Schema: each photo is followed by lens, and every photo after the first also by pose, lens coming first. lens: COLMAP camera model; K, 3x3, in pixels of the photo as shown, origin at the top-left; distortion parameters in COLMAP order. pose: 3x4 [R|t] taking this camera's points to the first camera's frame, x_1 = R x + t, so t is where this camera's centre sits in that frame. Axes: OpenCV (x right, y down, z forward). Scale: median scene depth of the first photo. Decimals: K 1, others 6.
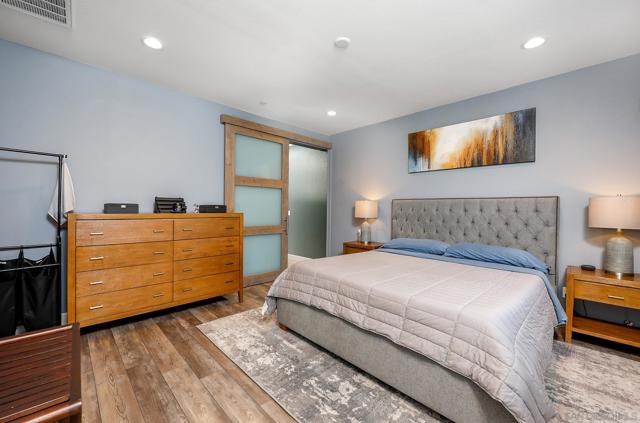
lens RADIAL K [[261.0, 0, 315.0], [0, 261.0, 210.0], [0, 0, 1]] dist [0.001462, 0.000244]
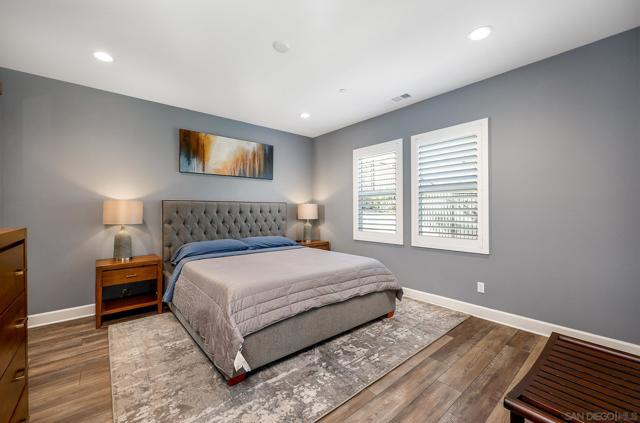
lens RADIAL K [[261.0, 0, 315.5], [0, 261.0, 210.1], [0, 0, 1]] dist [0.001462, 0.000244]
pose [[0.067962, -0.010333, 0.997634, -0.715793], [0.012552, 0.999876, 0.009501, -0.015507], [-0.997609, 0.011876, 0.068084, 0.646373]]
